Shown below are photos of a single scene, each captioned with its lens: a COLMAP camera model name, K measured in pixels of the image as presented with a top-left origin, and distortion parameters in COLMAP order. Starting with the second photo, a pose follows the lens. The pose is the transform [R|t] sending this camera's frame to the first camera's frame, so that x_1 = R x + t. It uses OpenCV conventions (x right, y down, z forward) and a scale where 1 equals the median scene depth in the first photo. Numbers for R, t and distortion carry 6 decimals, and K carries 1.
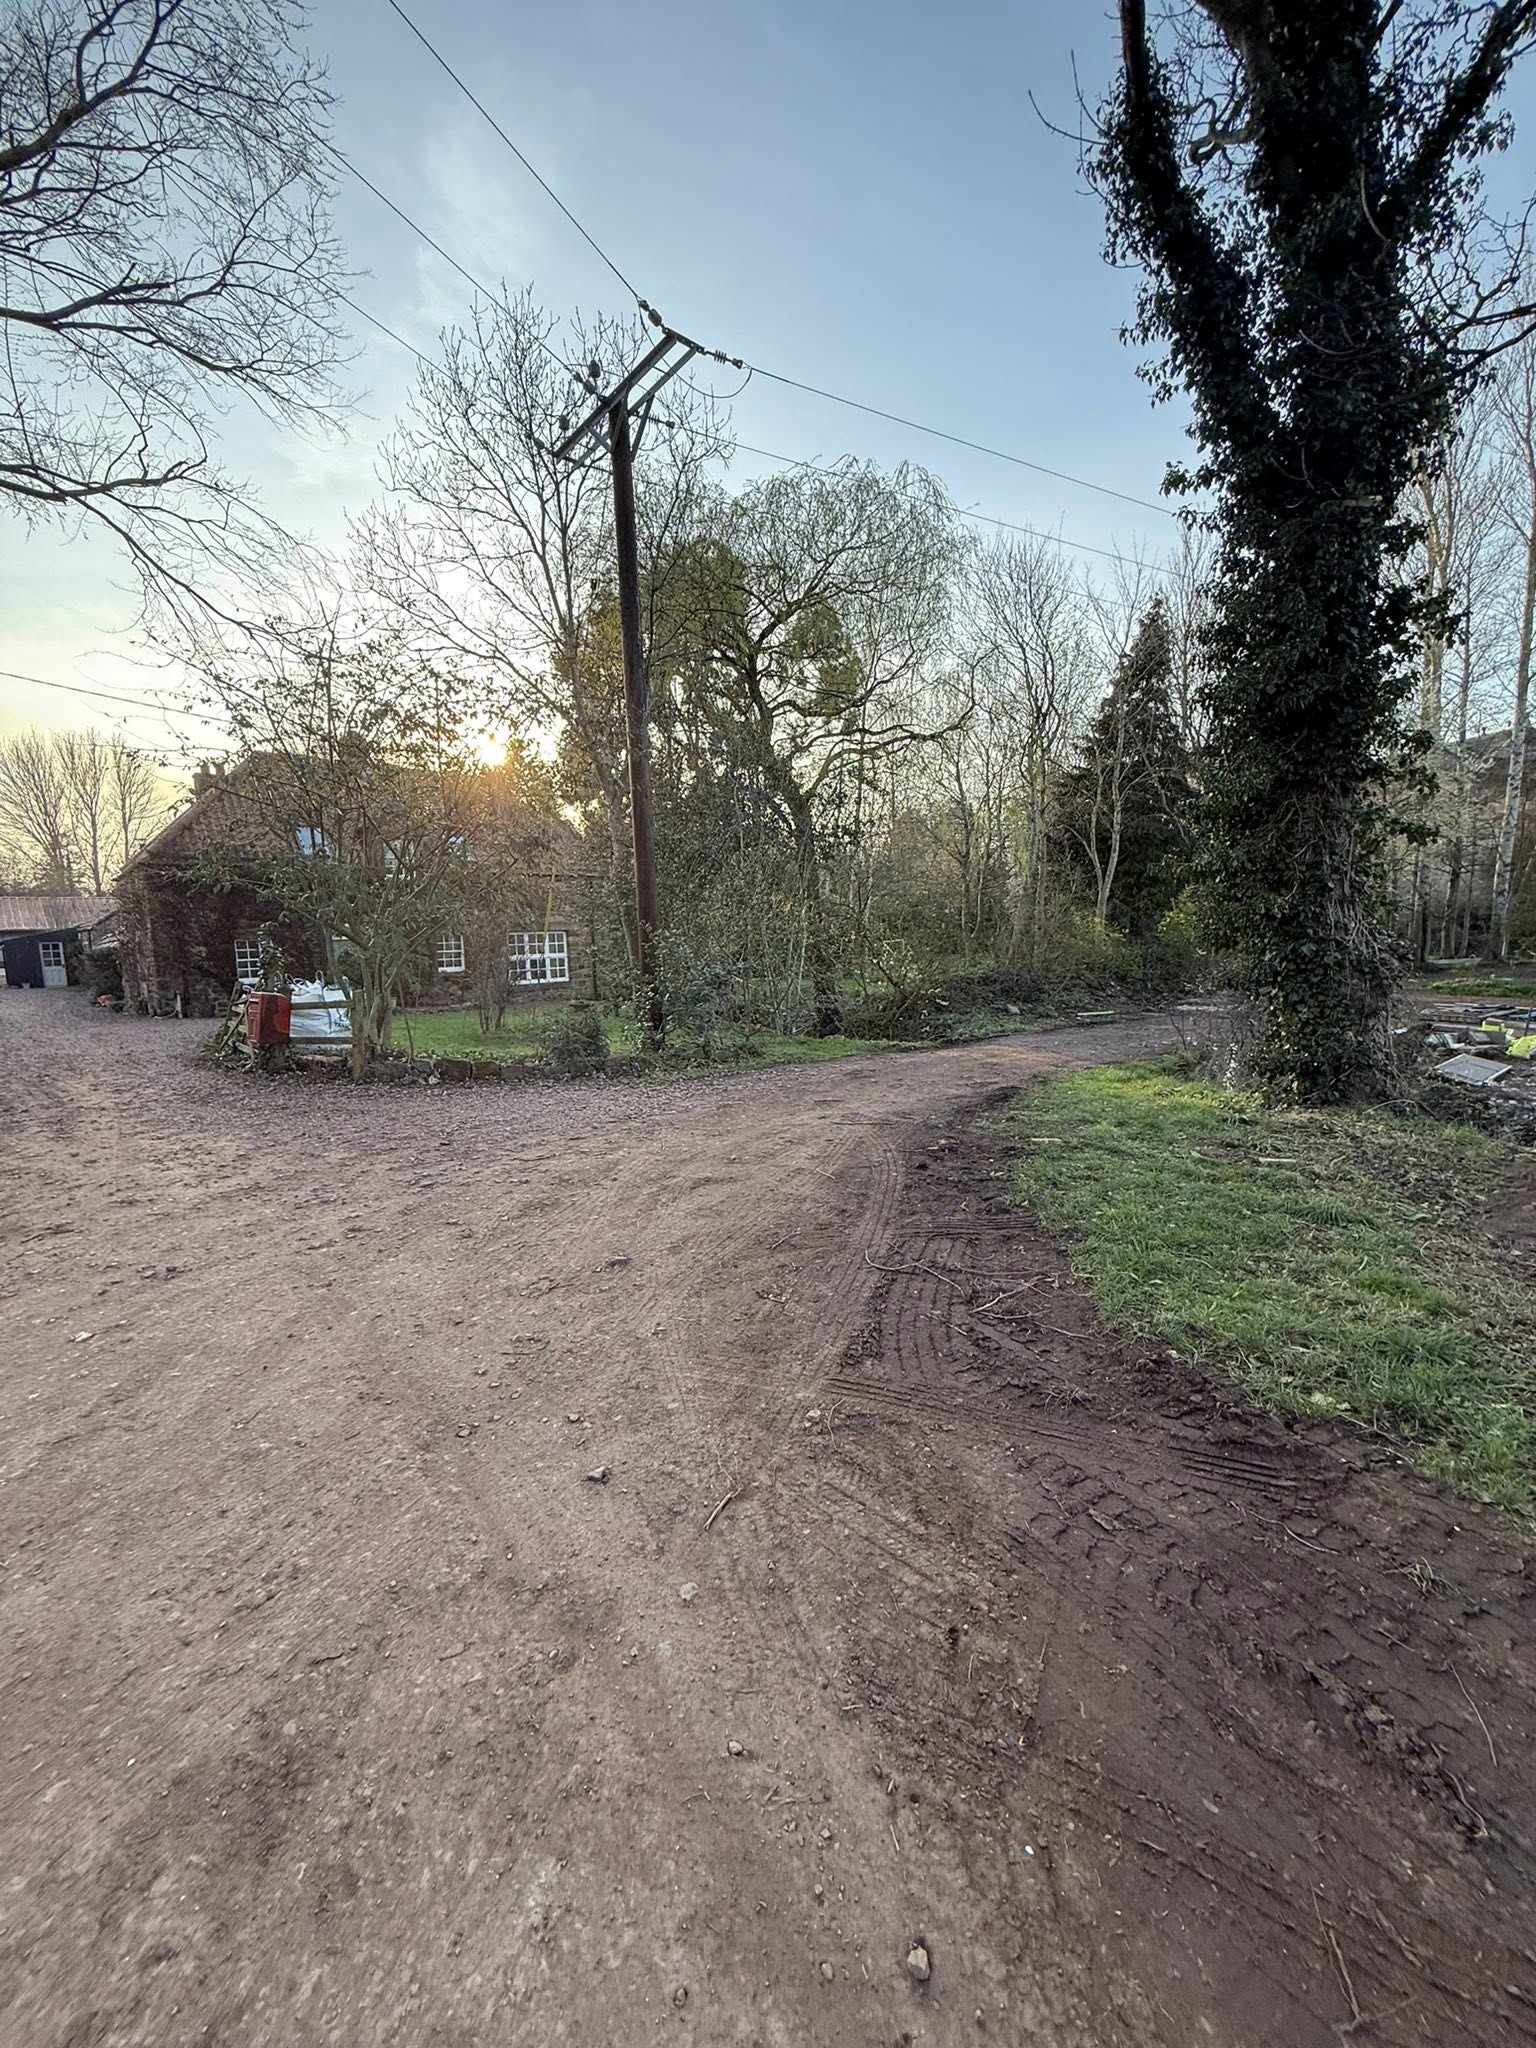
lens RADIAL K [[812.3, 0, 773.7], [0, 812.3, 1017.9], [0, 0, 1]] dist [0.001609, 0.000211]
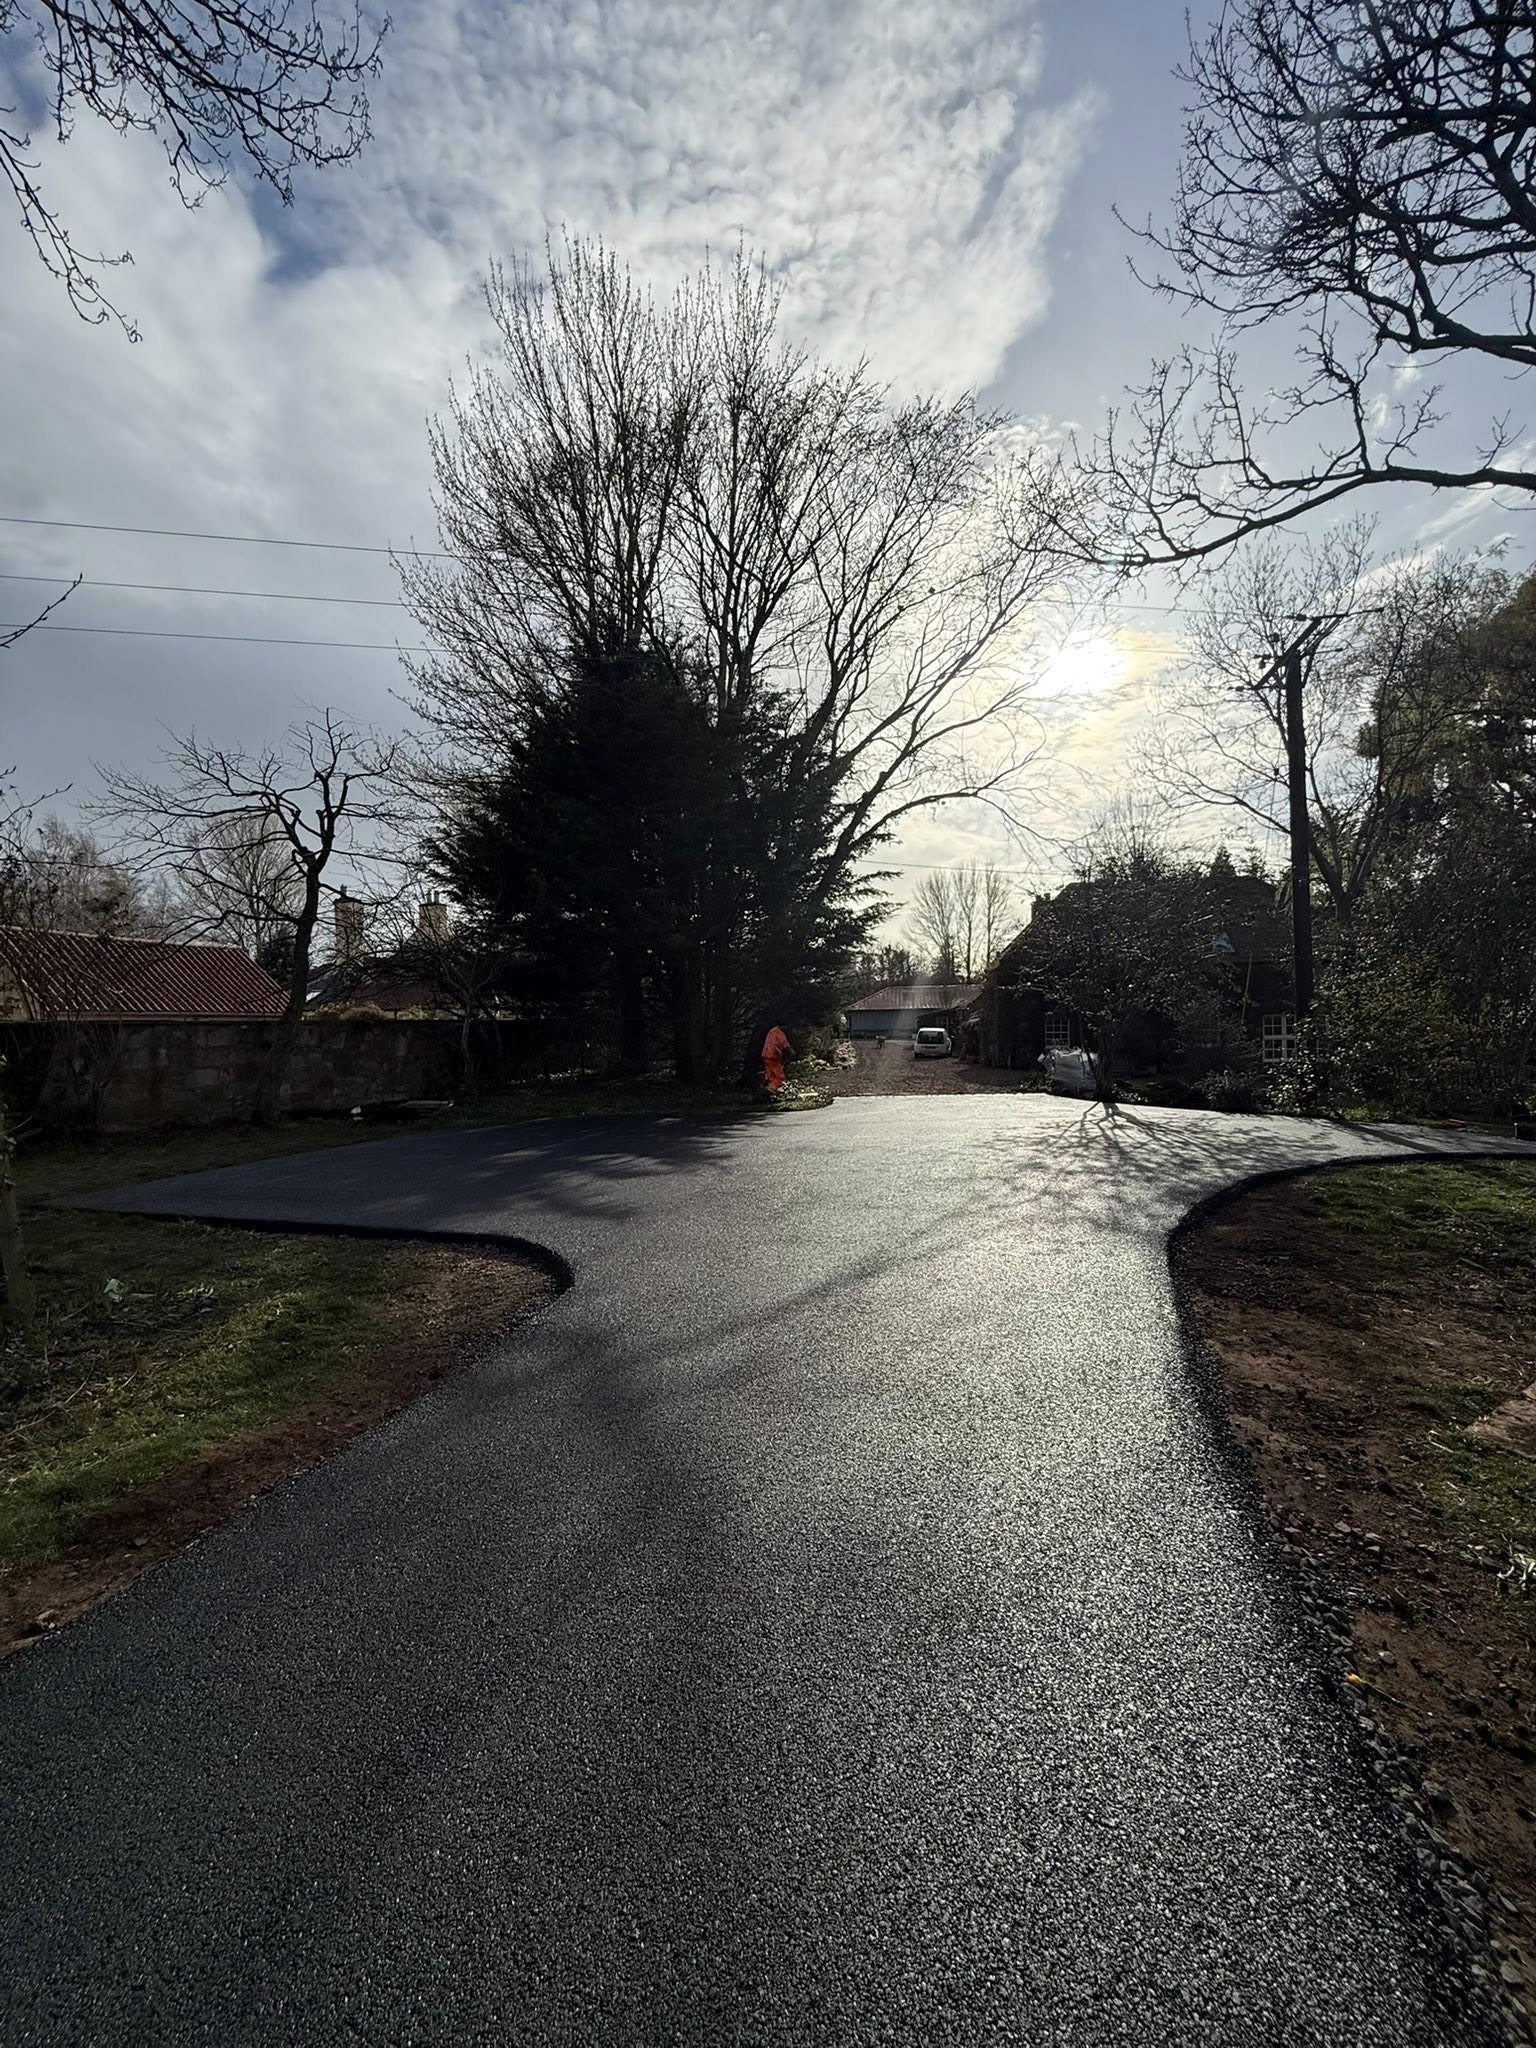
lens RADIAL K [[812.3, 0, 773.7], [0, 812.3, 1017.9], [0, 0, 1]] dist [0.001609, 0.000211]
pose [[0.604316, 0.015654, -0.796591, 0.147210], [-0.091856, 0.994509, -0.050142, 0.015930], [0.791432, 0.103473, 0.602436, -0.189960]]
